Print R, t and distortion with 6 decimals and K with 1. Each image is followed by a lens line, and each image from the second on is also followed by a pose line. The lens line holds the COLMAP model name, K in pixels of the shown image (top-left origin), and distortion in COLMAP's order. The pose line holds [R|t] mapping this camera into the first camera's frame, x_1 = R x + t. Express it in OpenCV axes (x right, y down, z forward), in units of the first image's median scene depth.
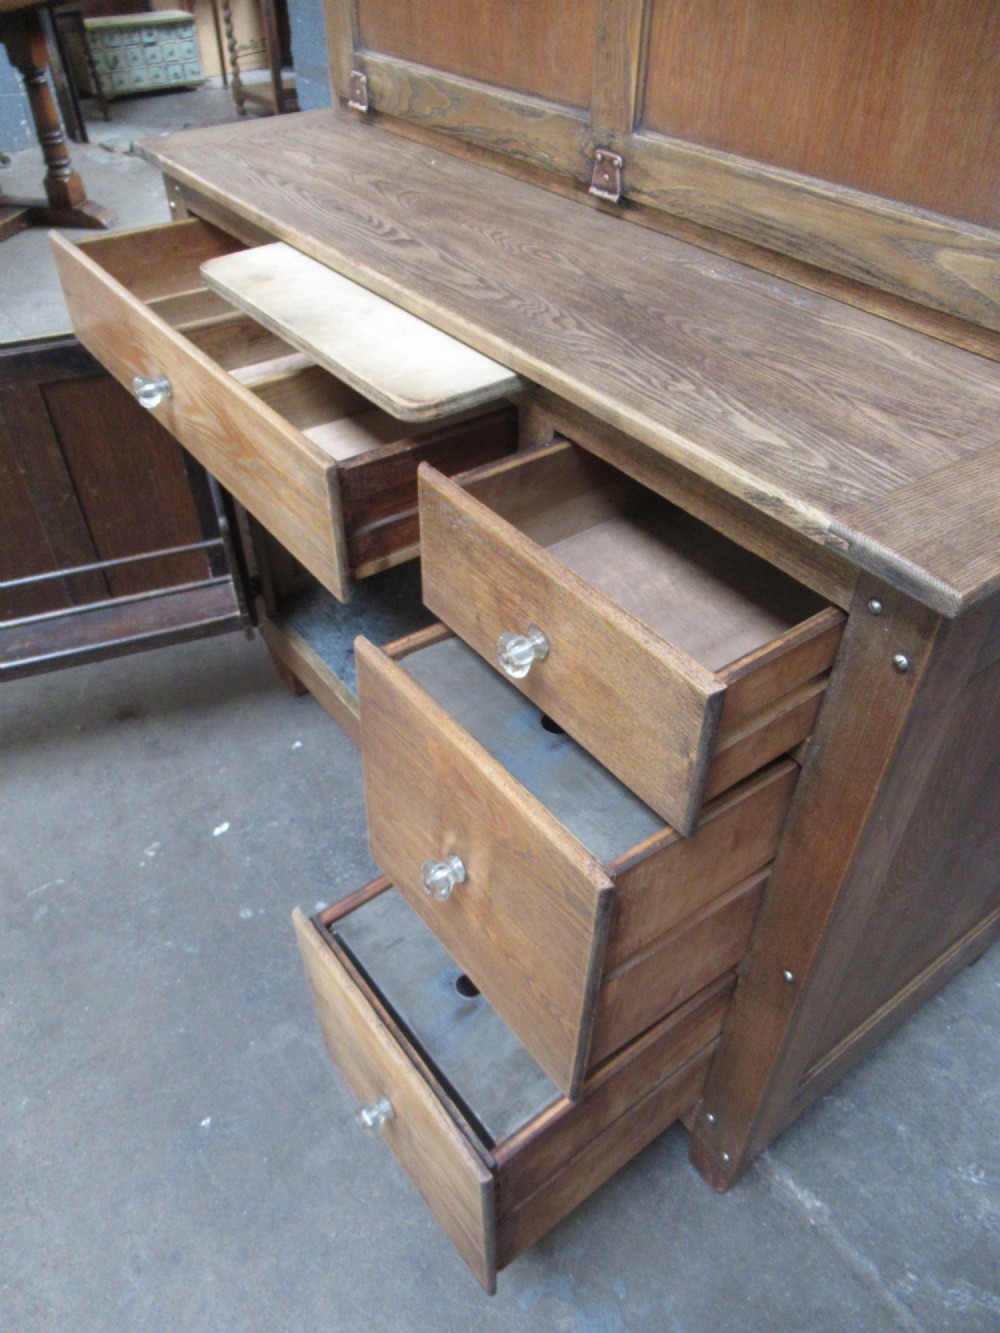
lens RADIAL K [[984.2, 0, 495.0], [0, 984.2, 651.0], [0, 0, 1]] dist [-0.008552, -0.001034]
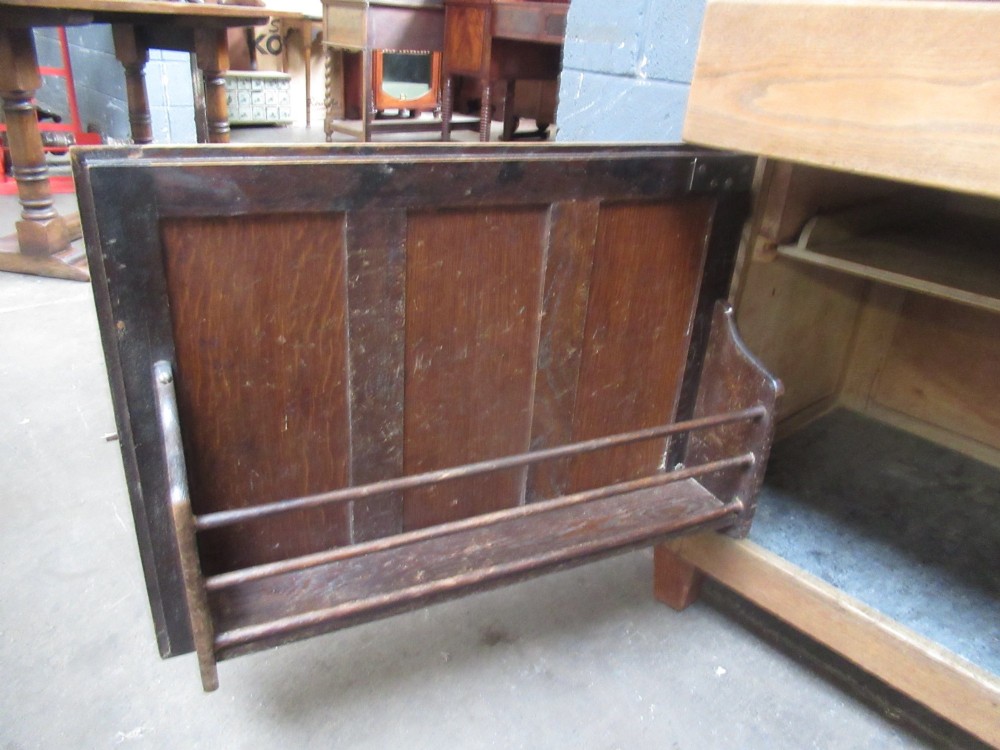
lens RADIAL K [[738.3, 0, 485.4], [0, 738.3, 376.7], [0, 0, 1]] dist [-0.008552, -0.001034]
pose [[0.992859, 0.020232, 0.117563, -0.801040], [0.010836, 0.966143, -0.257779, 0.021850], [-0.118798, 0.257212, 0.959025, 0.610806]]
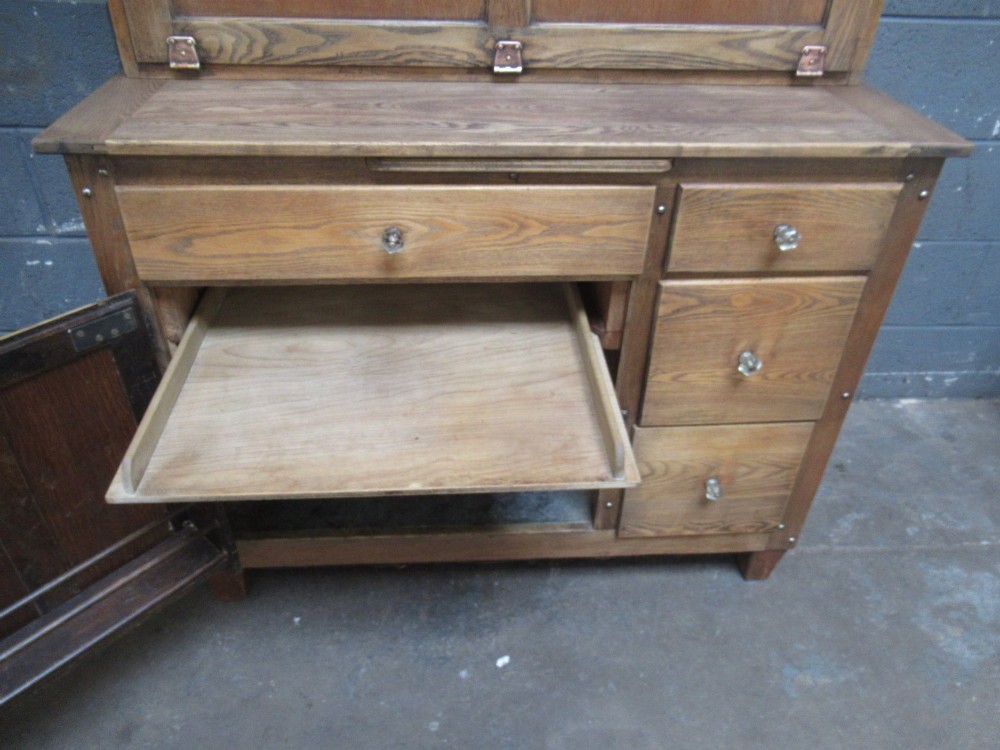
lens RADIAL K [[760.5, 0, 495.4], [0, 760.5, 378.6], [0, 0, 1]] dist [-0.003326, 0.005730]
pose [[0.542424, -0.481735, 0.688264, -0.904008], [0.525674, 0.833683, 0.169230, -0.264953], [-0.655318, 0.270008, 0.705446, 0.301430]]
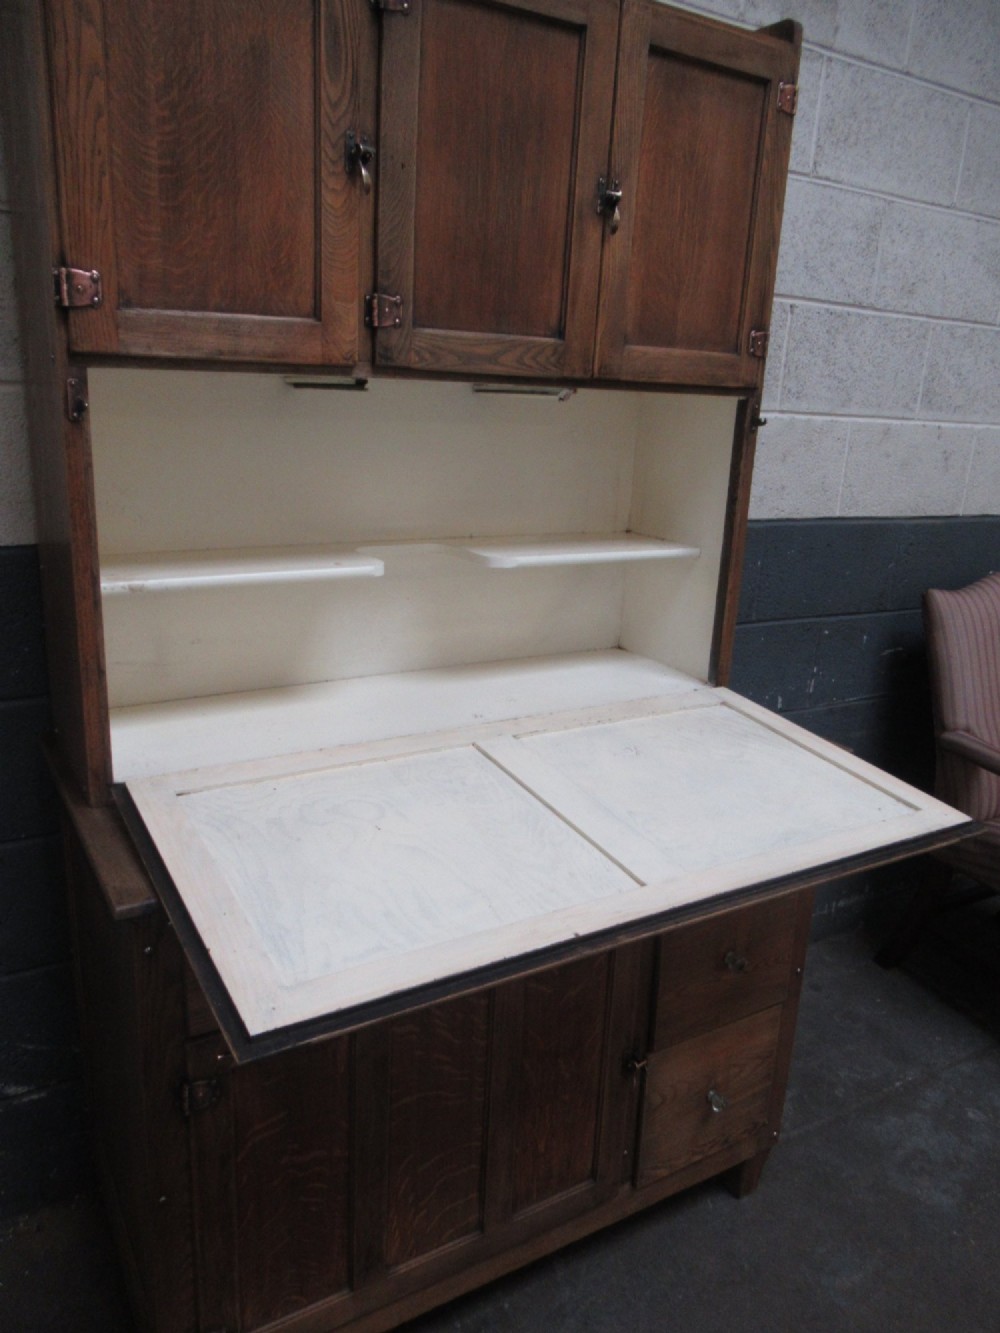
lens RADIAL K [[1013.8, 0, 494.2], [0, 1013.8, 648.6], [0, 0, 1]] dist [-0.003326, 0.005730]
pose [[0.101952, -0.257521, 0.960879, -1.378958], [0.611718, 0.777936, 0.143586, -0.757658], [-0.784479, 0.573148, 0.236842, 0.482451]]
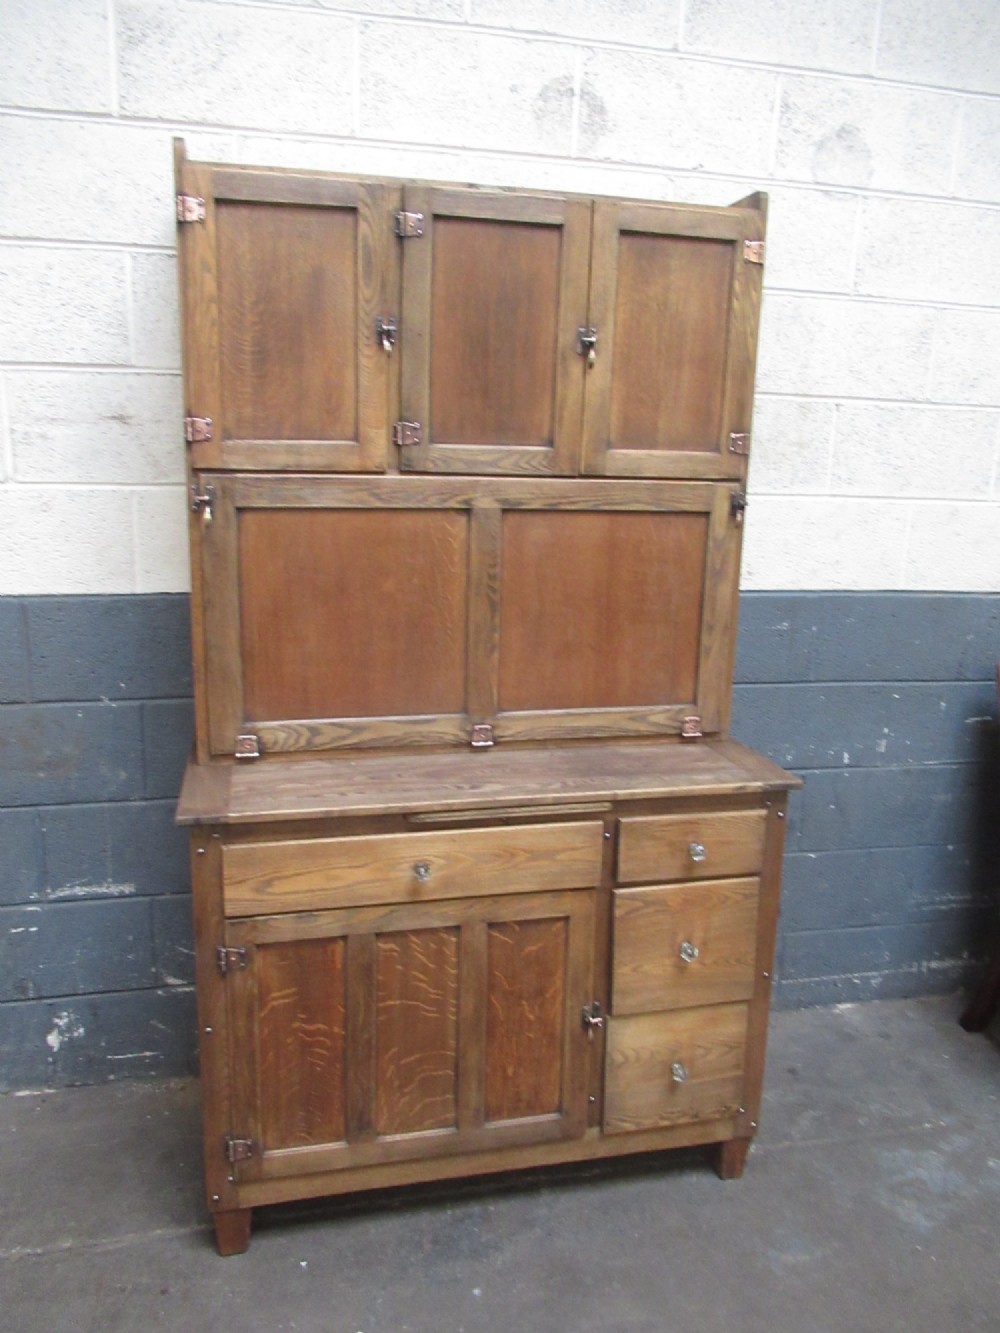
lens RADIAL K [[1013.8, 0, 484.9], [0, 1013.8, 647.0], [0, 0, 1]] dist [-0.003326, 0.005730]
pose [[0.407498, -0.173810, 0.896513, -1.720260], [0.578369, 0.808849, -0.106076, -0.384474], [-0.706707, 0.561741, 0.430131, -0.046794]]
